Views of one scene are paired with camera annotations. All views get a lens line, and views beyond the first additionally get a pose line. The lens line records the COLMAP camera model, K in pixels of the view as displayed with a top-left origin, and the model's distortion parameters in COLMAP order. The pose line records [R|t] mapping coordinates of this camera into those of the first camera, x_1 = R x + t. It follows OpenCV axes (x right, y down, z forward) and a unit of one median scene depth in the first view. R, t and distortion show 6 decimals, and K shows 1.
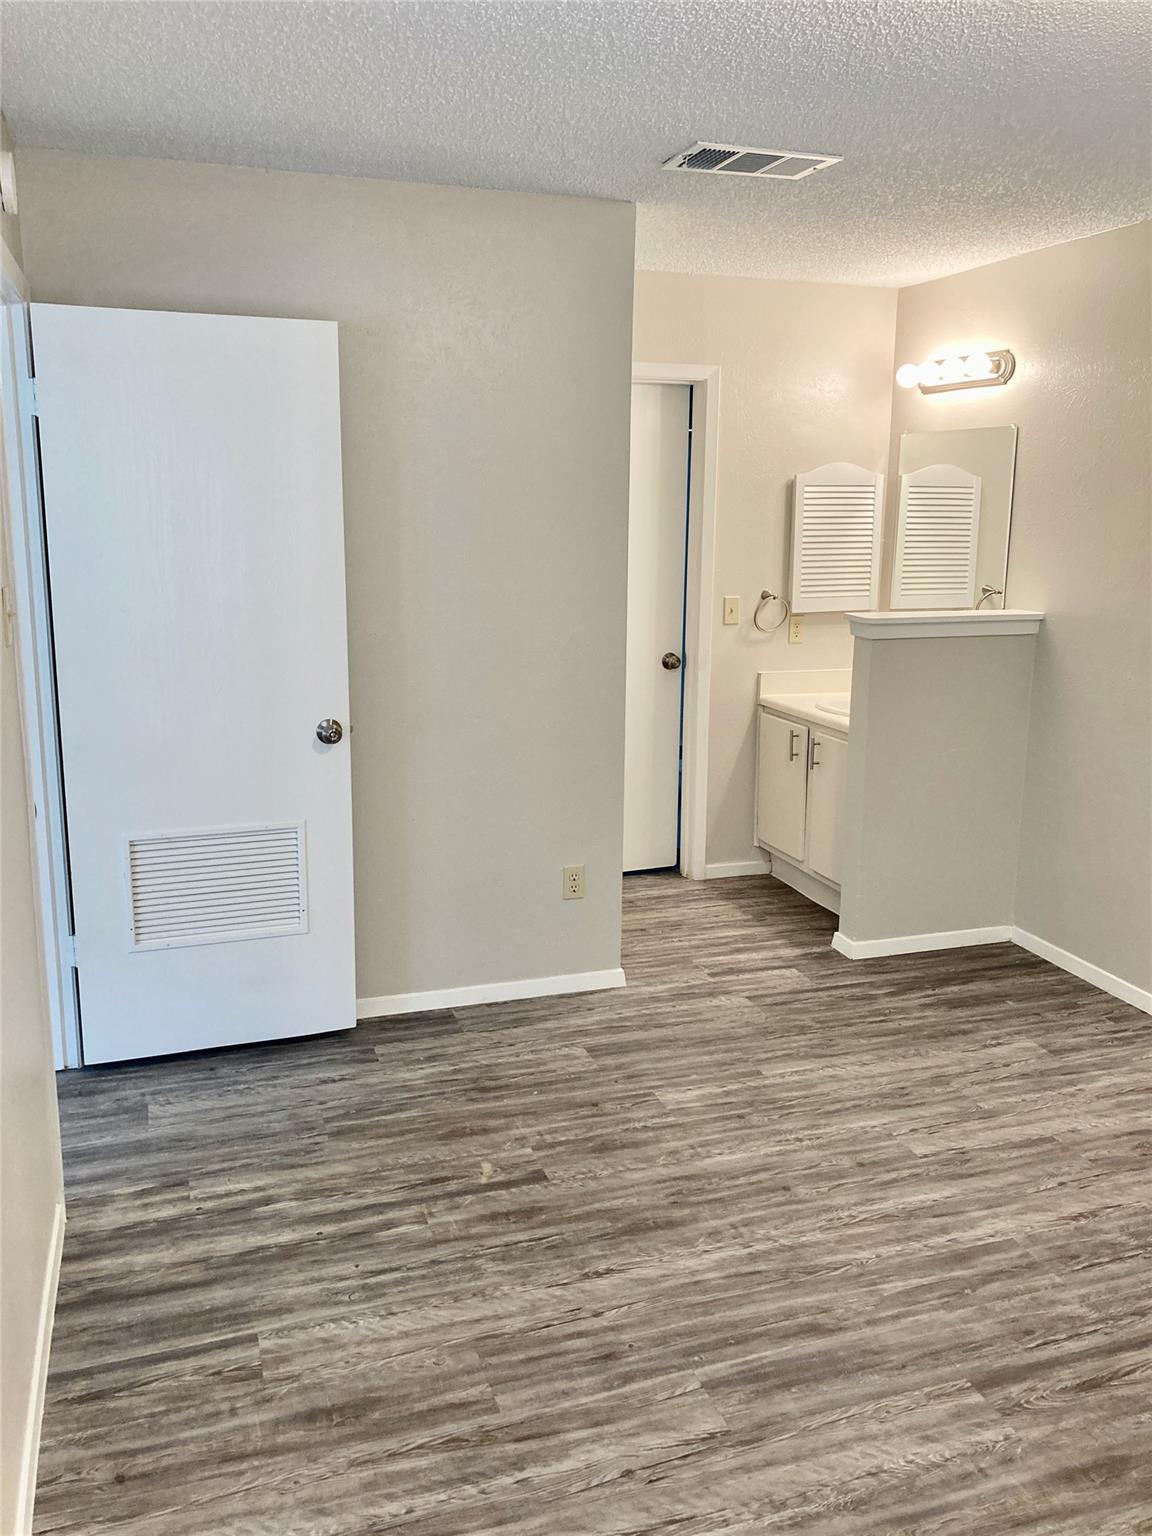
lens RADIAL K [[1258.1, 0, 574.4], [0, 1258.1, 766.5], [0, 0, 1]] dist [0.028370, -0.027125]
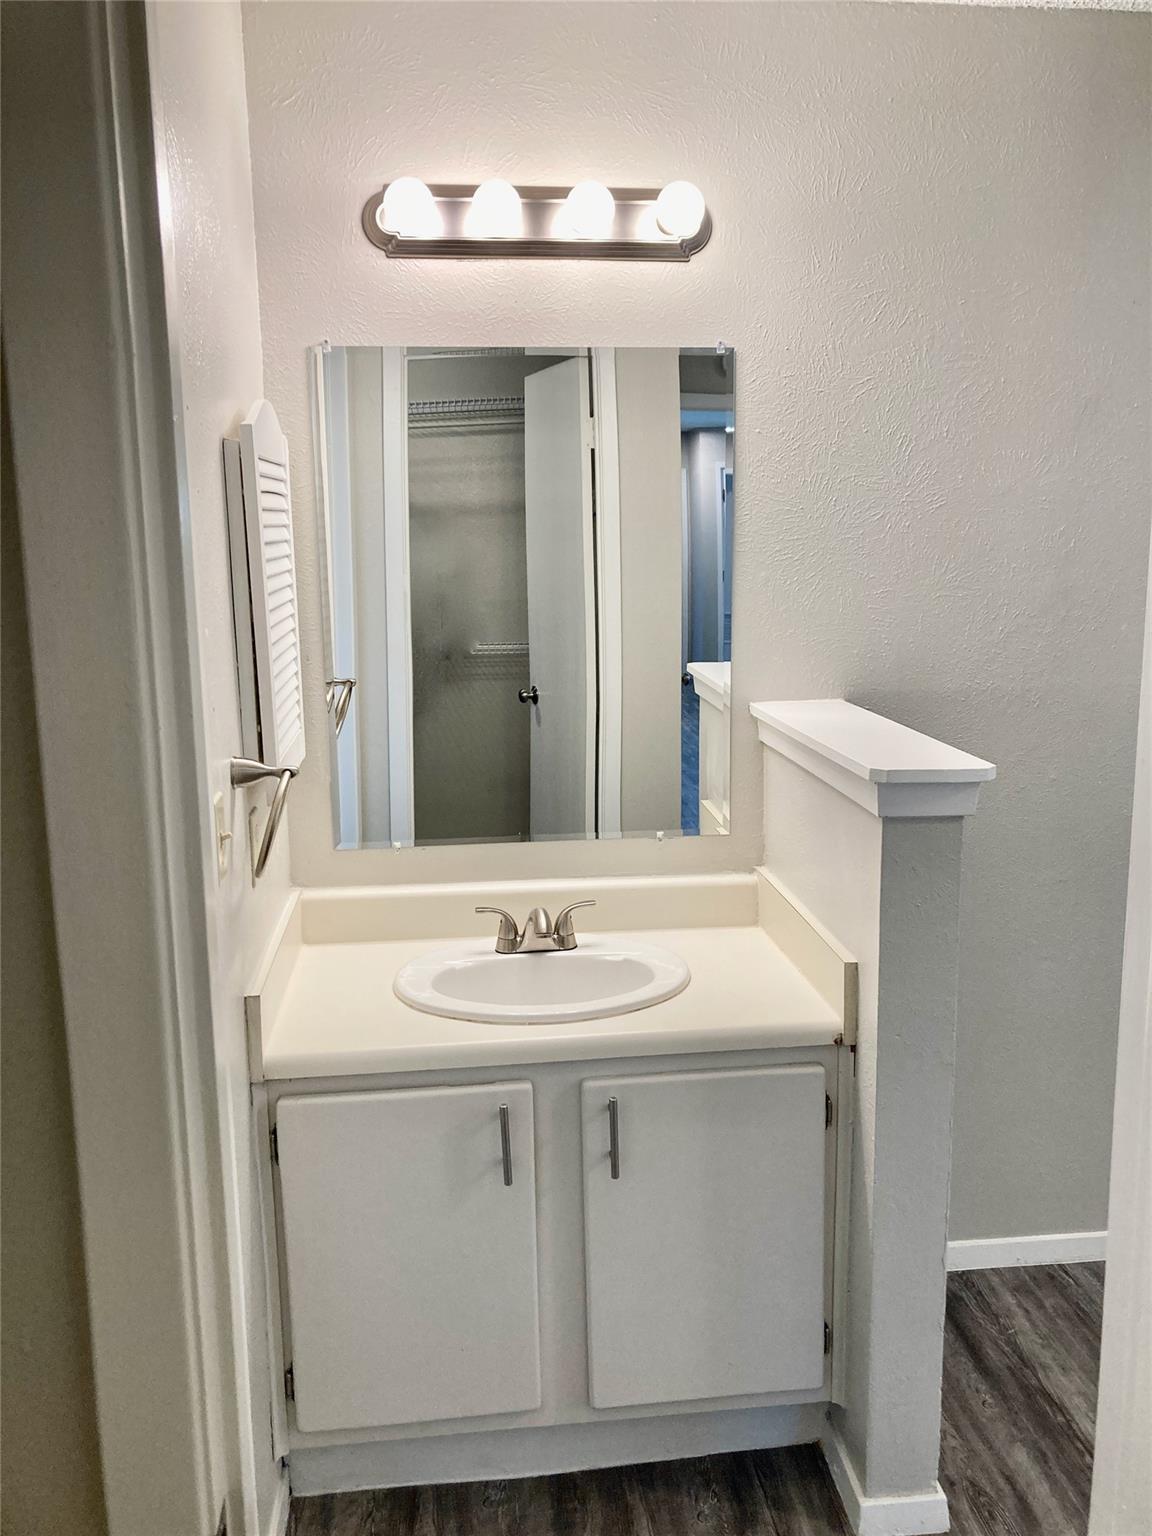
lens RADIAL K [[1258.1, 0, 579.1], [0, 1258.1, 757.9], [0, 0, 1]] dist [0.028370, -0.027125]
pose [[0.206401, -0.181950, 0.961401, -0.158626], [0.218741, 0.966271, 0.135911, -0.170381], [-0.953704, 0.182246, 0.239239, 0.850983]]
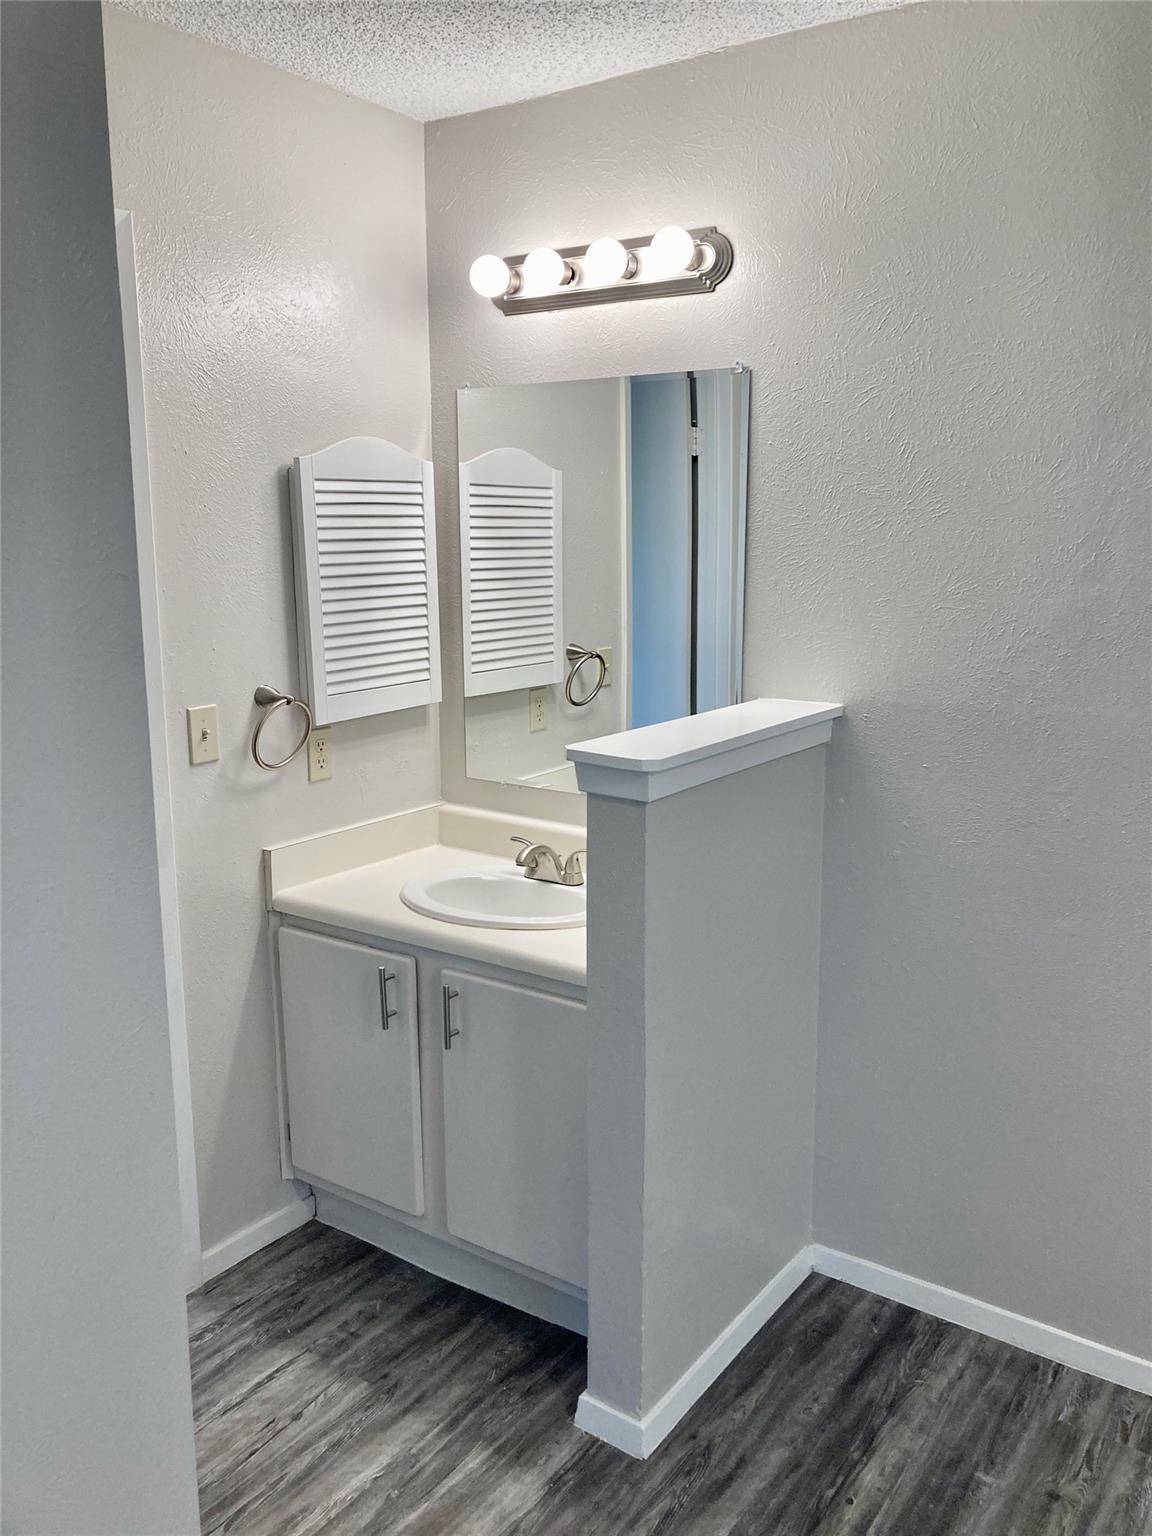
lens RADIAL K [[1258.1, 0, 602.7], [0, 1258.1, 762.2], [0, 0, 1]] dist [0.028370, -0.027125]
pose [[0.801634, -0.117099, 0.586234, -0.036868], [0.129447, 0.991364, 0.021012, -0.105815], [-0.583632, 0.059043, 0.809869, 0.532094]]
